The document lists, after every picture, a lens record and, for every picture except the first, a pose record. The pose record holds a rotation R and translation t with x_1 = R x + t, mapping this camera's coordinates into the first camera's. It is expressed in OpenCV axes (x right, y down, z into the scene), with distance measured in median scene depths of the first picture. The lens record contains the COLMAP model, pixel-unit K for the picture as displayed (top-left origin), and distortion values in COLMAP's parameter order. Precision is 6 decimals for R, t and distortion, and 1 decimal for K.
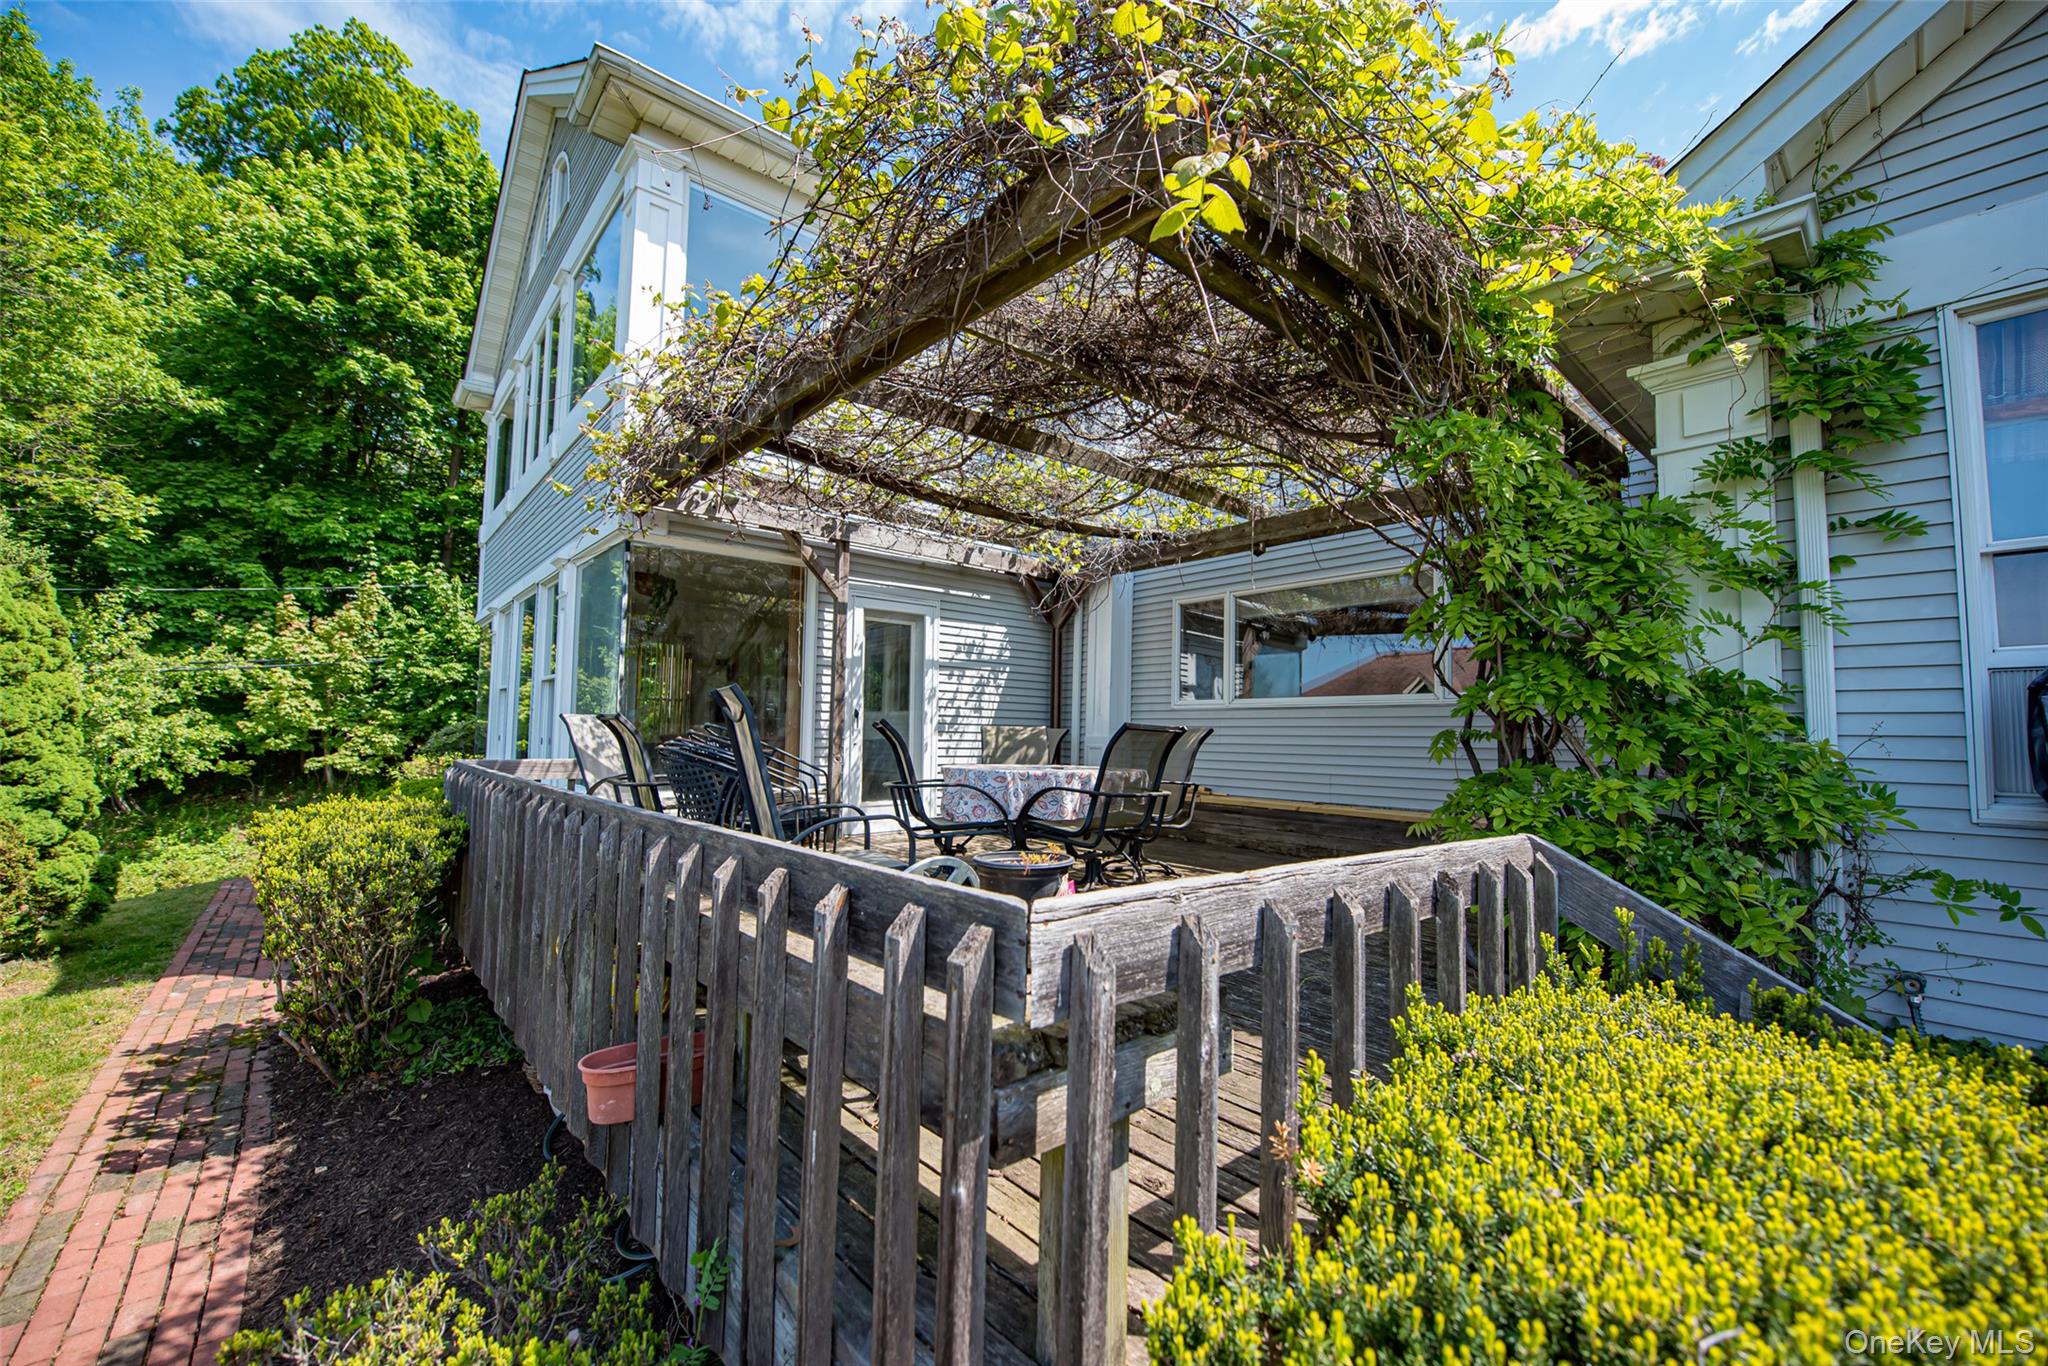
lens RADIAL K [[827.4, 0, 1026.7], [0, 827.4, 684.7], [0, 0, 1]] dist [-0.012758, -0.001622]
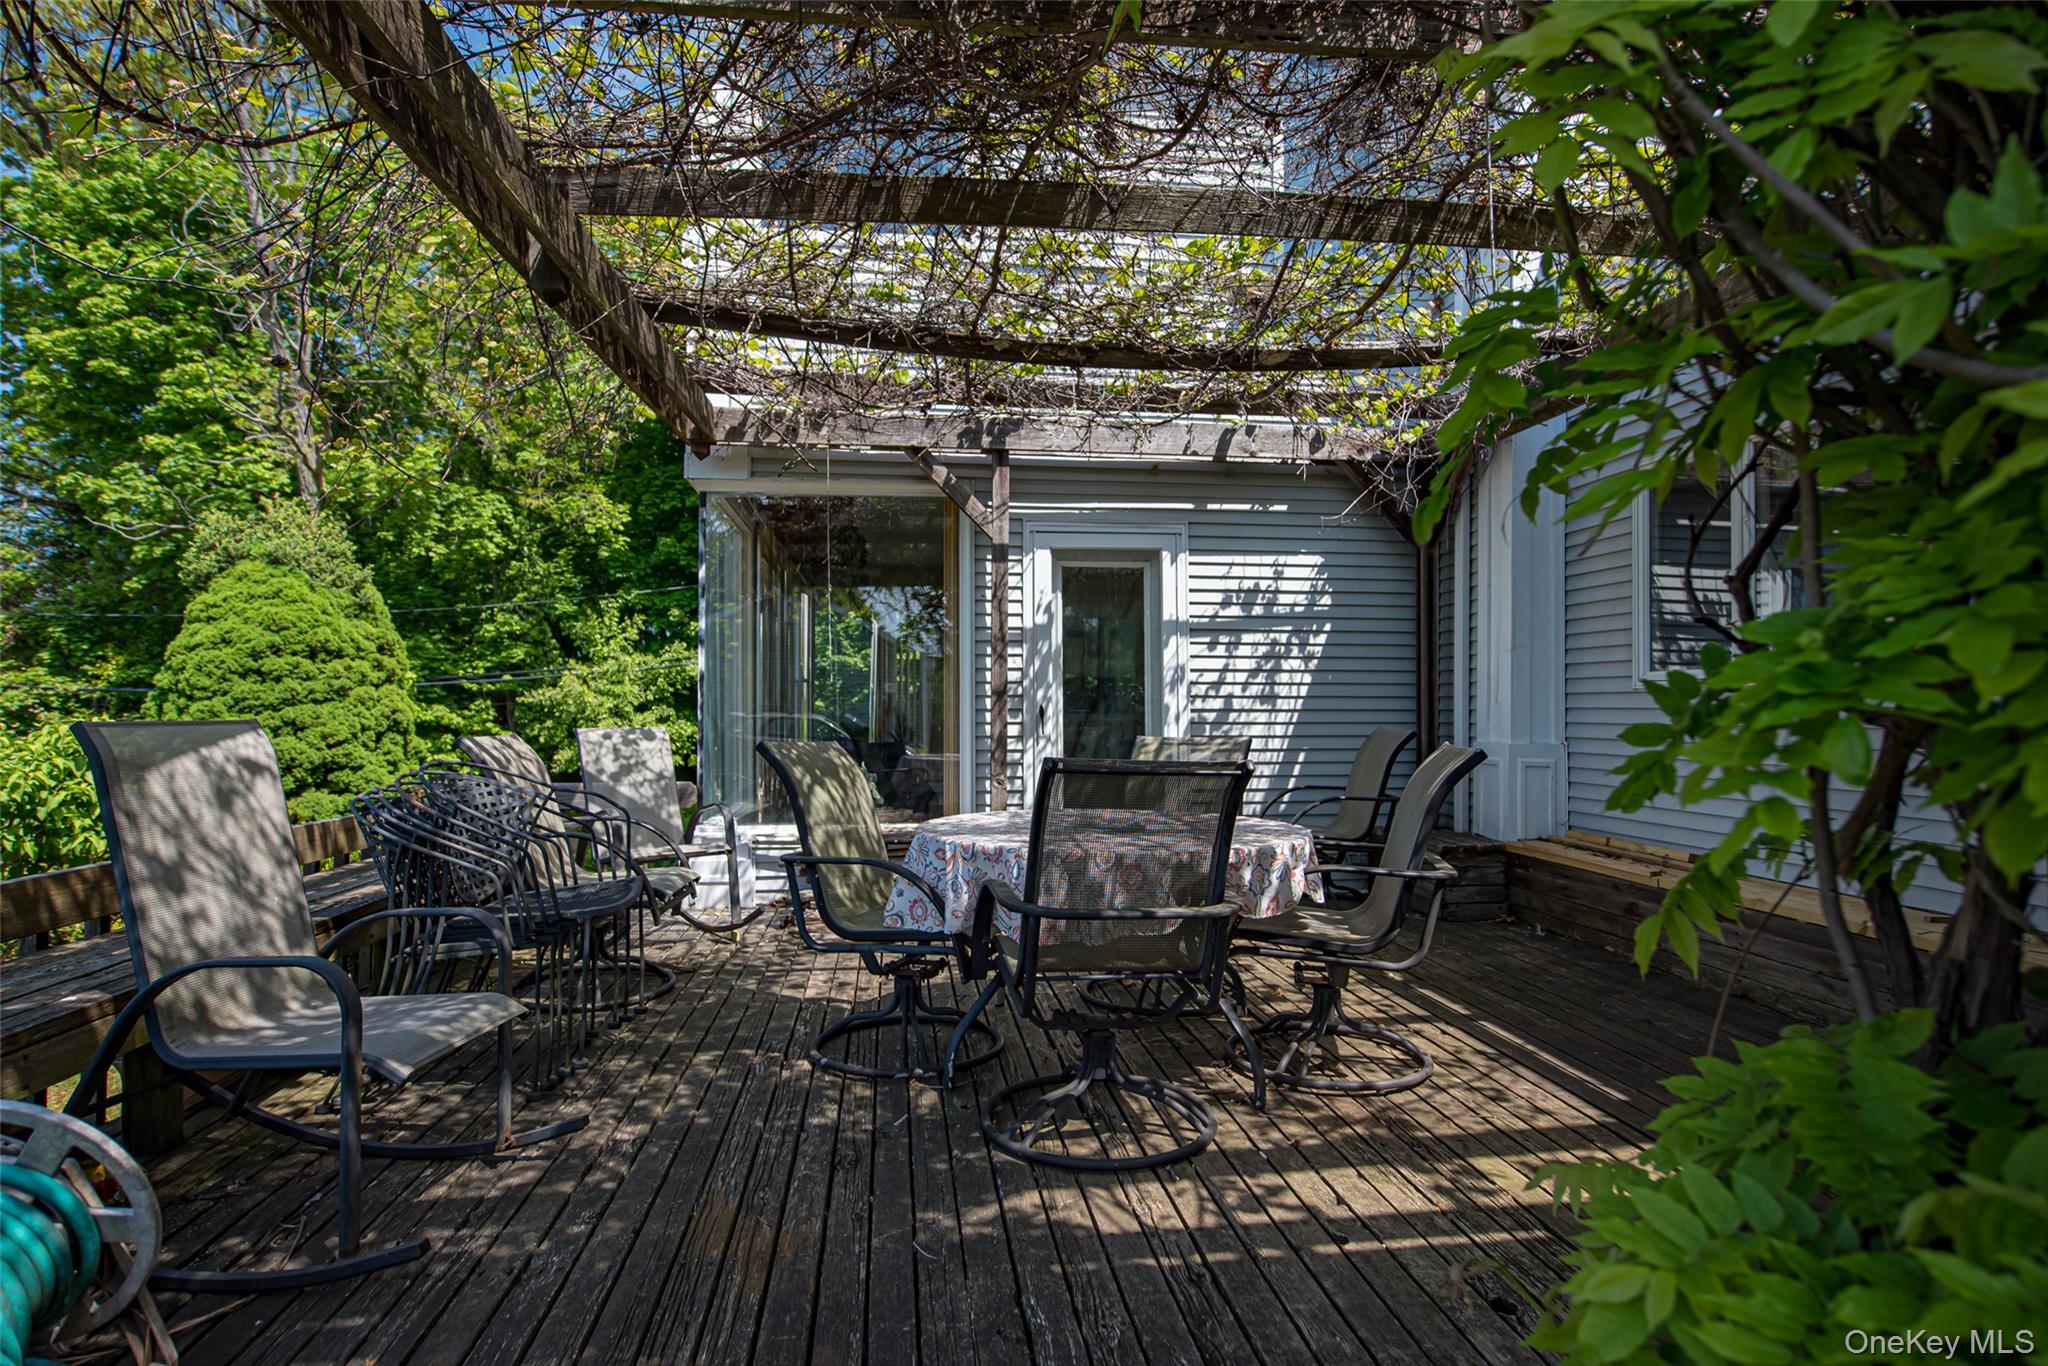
lens RADIAL K [[1069.1, 0, 1018.2], [0, 1069.1, 687.2], [0, 0, 1]] dist [0.002313, 0.000071]
pose [[0.829827, -0.027708, -0.557333, 0.228930], [0.048161, 0.998596, 0.022064, -0.003731], [0.555939, -0.045151, 0.829996, 0.265756]]
